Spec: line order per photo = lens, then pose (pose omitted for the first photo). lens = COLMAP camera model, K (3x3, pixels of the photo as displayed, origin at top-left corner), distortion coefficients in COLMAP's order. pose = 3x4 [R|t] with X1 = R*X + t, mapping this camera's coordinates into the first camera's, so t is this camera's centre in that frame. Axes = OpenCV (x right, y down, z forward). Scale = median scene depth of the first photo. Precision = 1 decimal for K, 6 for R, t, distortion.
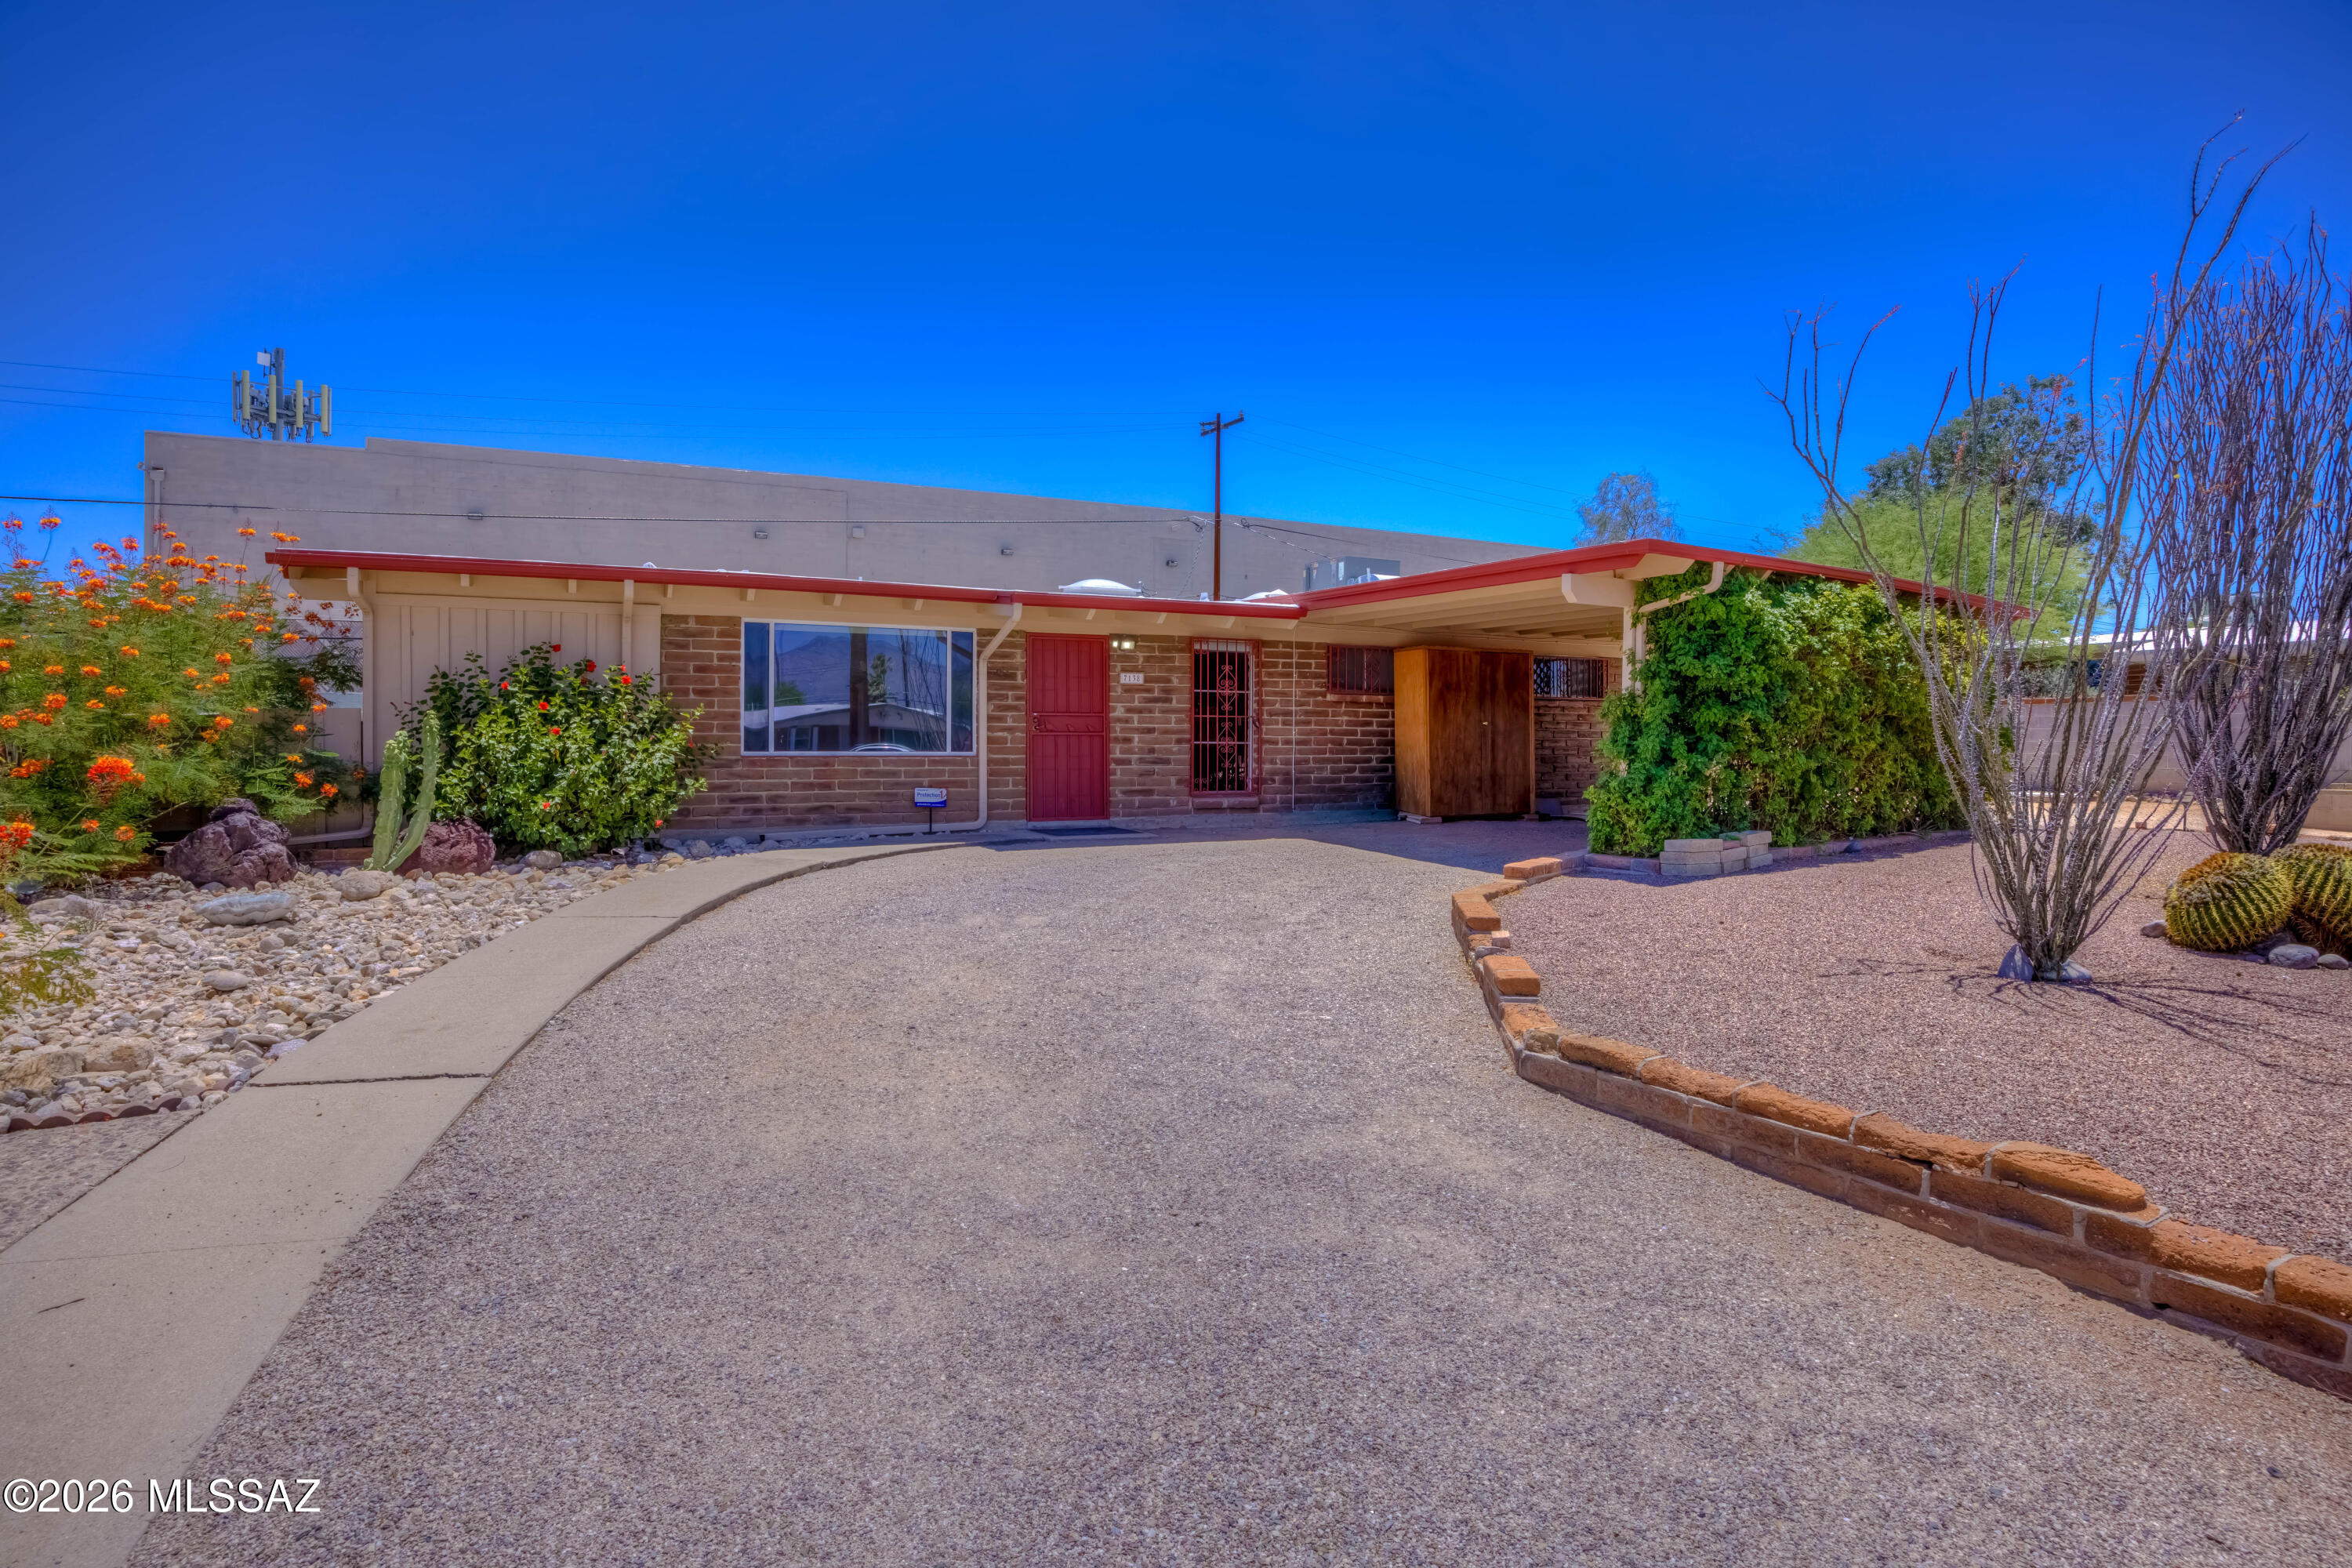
lens RADIAL K [[1384.6, 0, 1176.0], [0, 1384.6, 784.0], [0, 0, 1]] dist [-0.001855, -0.000641]
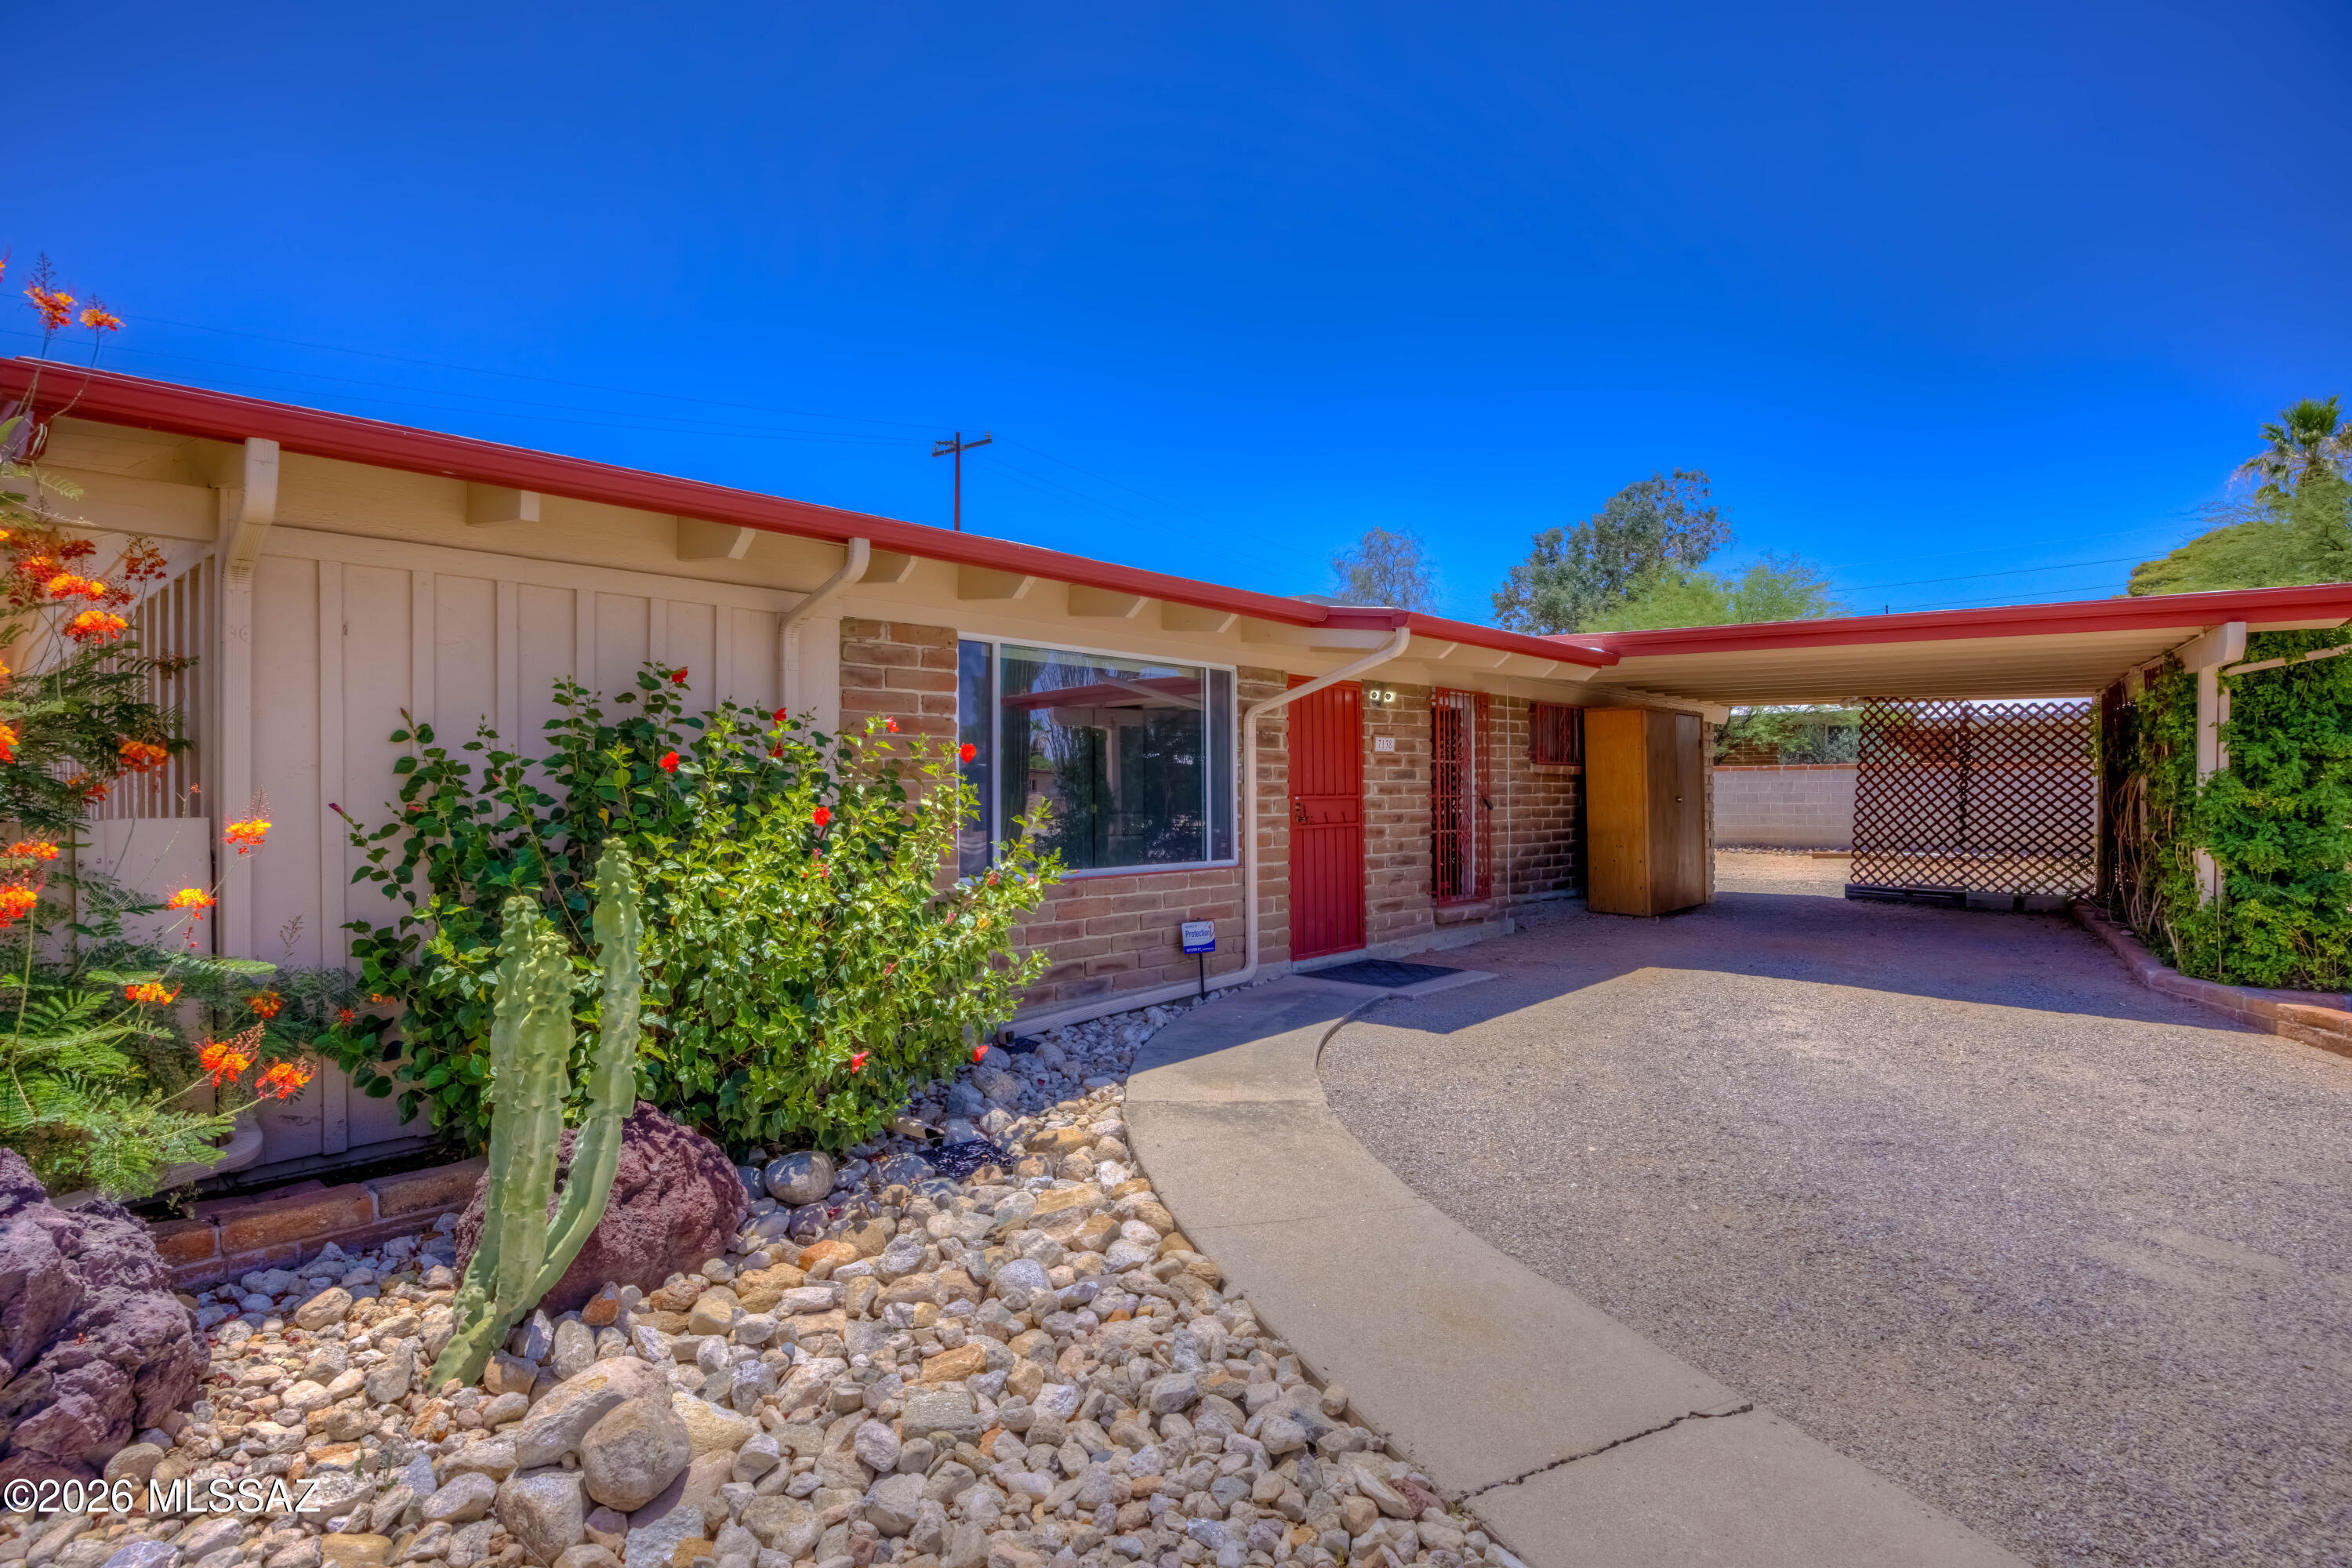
lens RADIAL K [[1272.3, 0, 1176.0], [0, 1272.3, 784.0], [0, 0, 1]] dist [-0.000261, 0.000475]
pose [[0.900057, -0.006049, 0.435730, -0.425406], [0.020773, 0.999363, -0.029035, -0.041347], [-0.435277, 0.035185, 0.899609, 0.484931]]
